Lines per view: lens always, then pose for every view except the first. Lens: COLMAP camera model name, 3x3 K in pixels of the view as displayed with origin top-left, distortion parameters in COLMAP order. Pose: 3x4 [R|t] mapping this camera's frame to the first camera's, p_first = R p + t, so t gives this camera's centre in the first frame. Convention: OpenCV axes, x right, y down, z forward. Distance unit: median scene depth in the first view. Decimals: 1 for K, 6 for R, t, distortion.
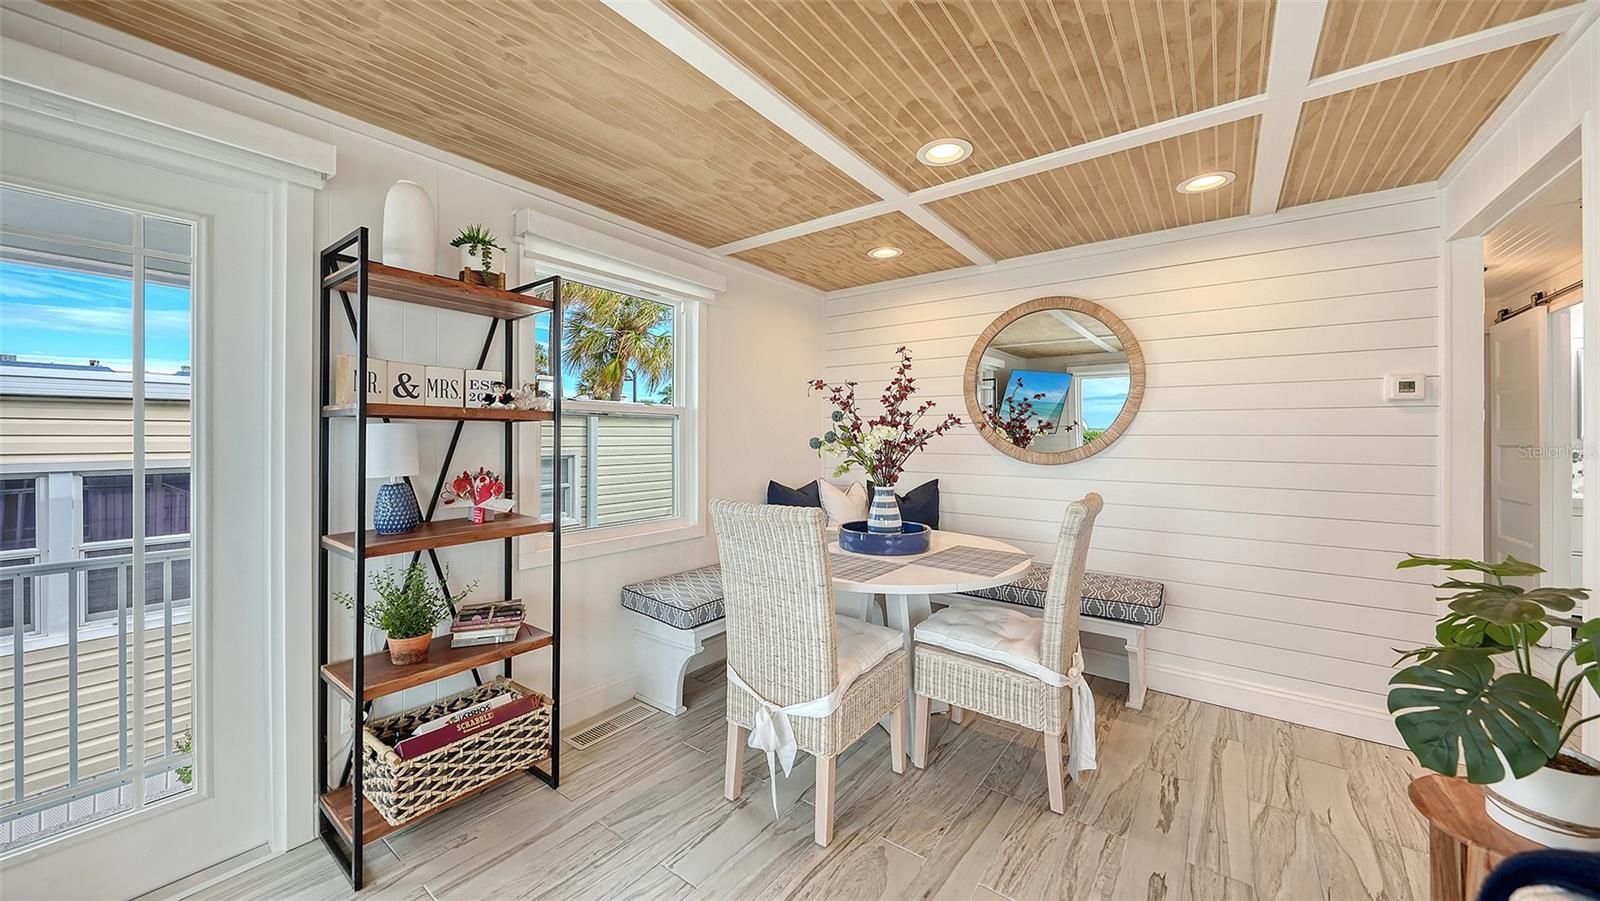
lens RADIAL K [[565.1, 0, 772.8], [0, 565.1, 442.2], [0, 0, 1]] dist [-0.001992, -0.000217]
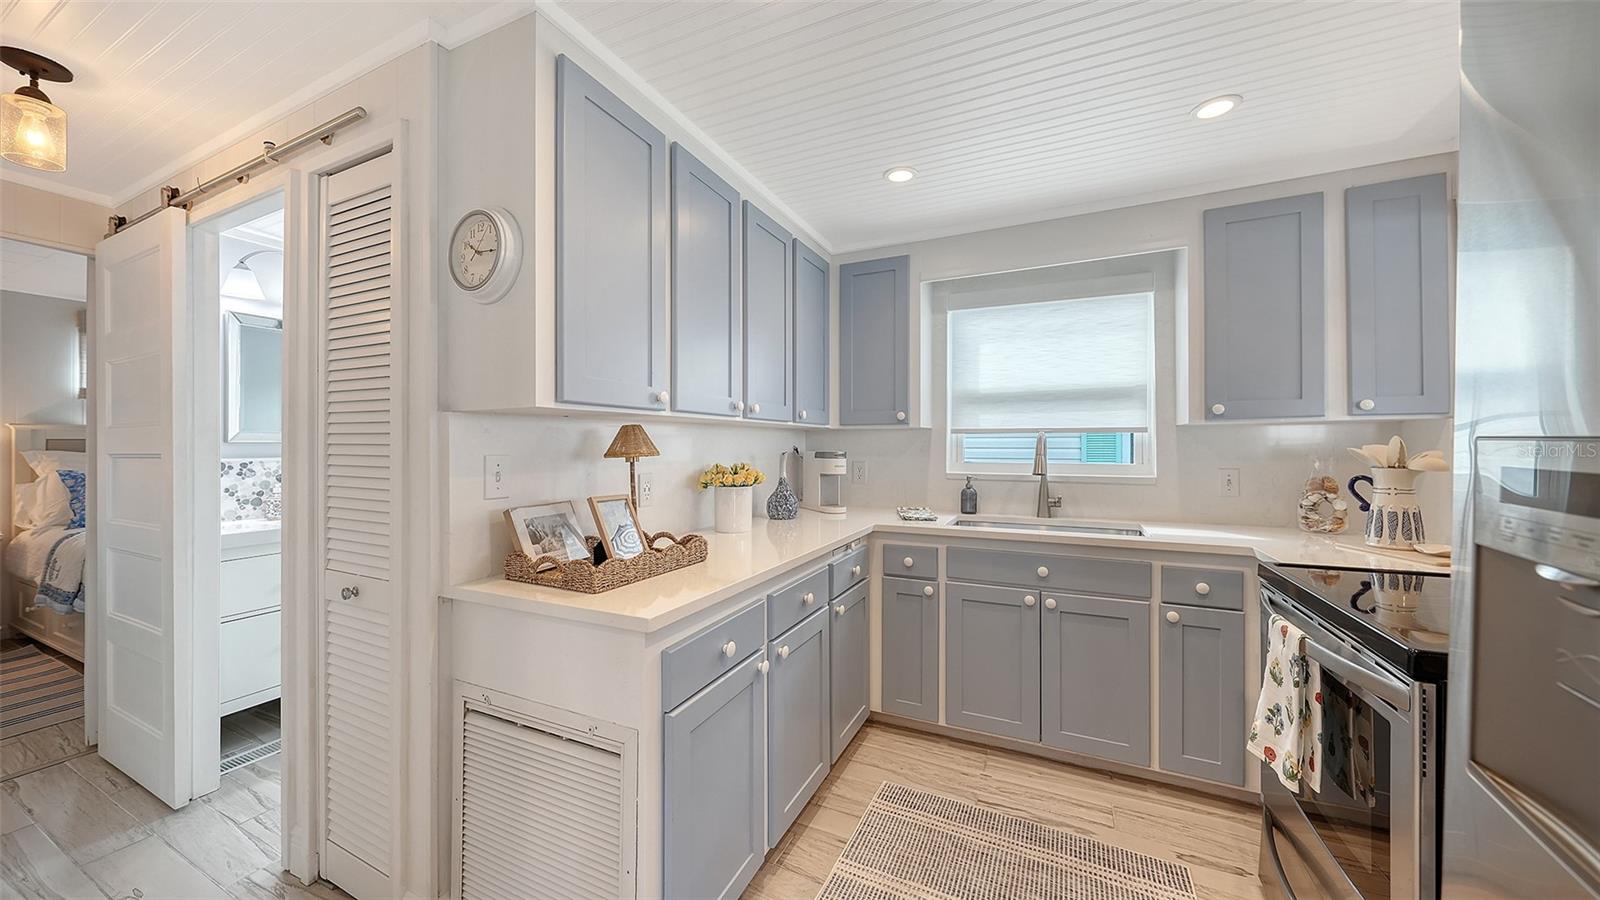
lens RADIAL K [[572.9, 0, 806.9], [0, 572.9, 445.7], [0, 0, 1]] dist [-0.002109, -0.000334]
pose [[-0.215587, -0.007169, 0.976458, 0.865069], [0.001457, 0.999970, 0.007664, -0.005968], [-0.976484, 0.003075, -0.215570, 0.656380]]
